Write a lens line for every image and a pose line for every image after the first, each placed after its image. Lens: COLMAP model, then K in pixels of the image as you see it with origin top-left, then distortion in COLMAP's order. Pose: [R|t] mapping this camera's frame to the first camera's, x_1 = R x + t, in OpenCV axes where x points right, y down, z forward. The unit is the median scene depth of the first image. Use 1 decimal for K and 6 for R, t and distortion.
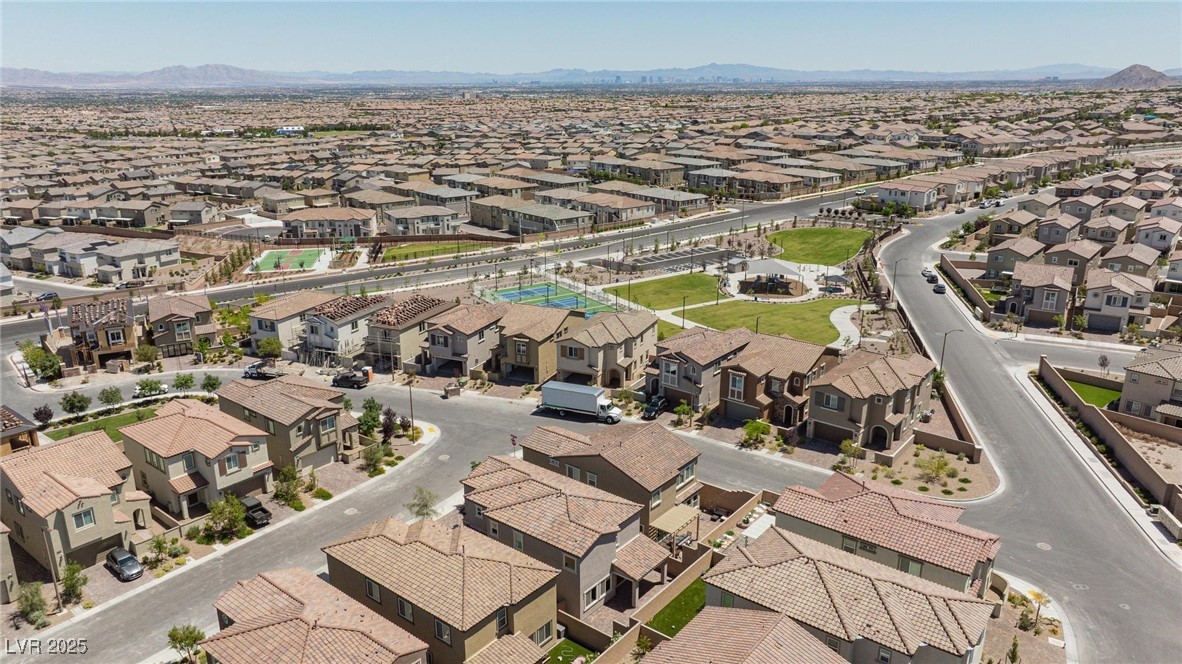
lens RADIAL K [[833.7, 0, 591.0], [0, 833.7, 332.0], [0, 0, 1]] dist [-0.001625, -0.000660]
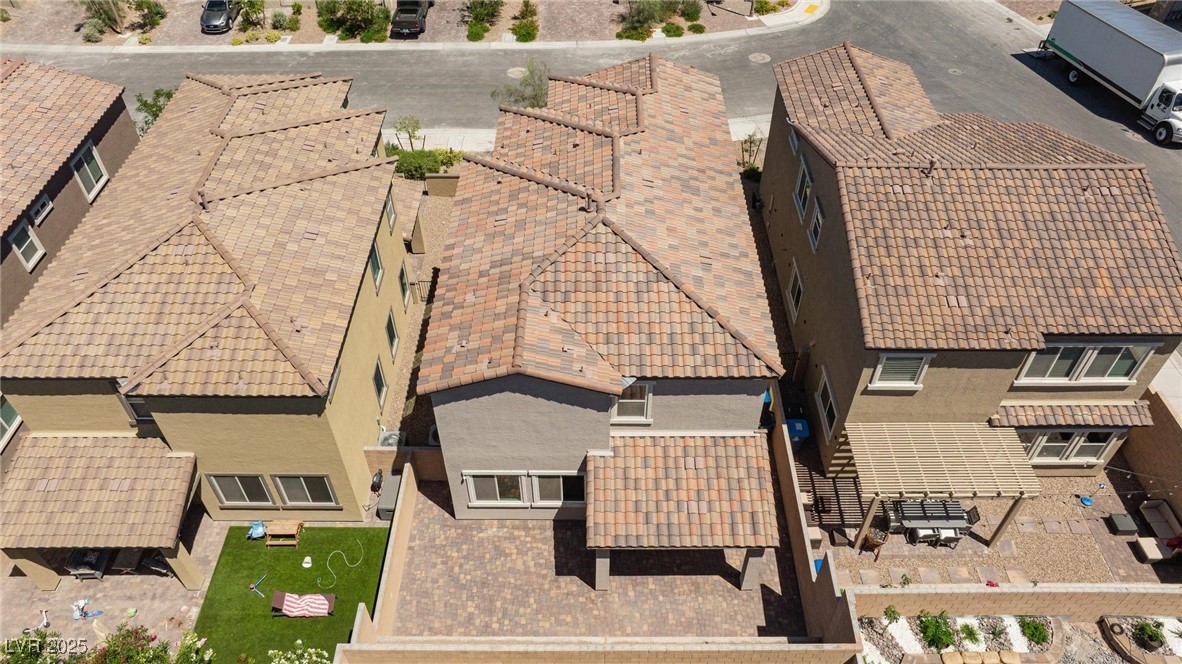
lens RADIAL K [[833.7, 0, 591.0], [0, 833.7, 332.0], [0, 0, 1]] dist [-0.001625, -0.000660]
pose [[0.624636, 0.550879, -0.553500, 0.160025], [-0.241127, 0.810206, 0.534251, 0.046497], [0.742756, -0.200249, 0.638916, 0.677766]]
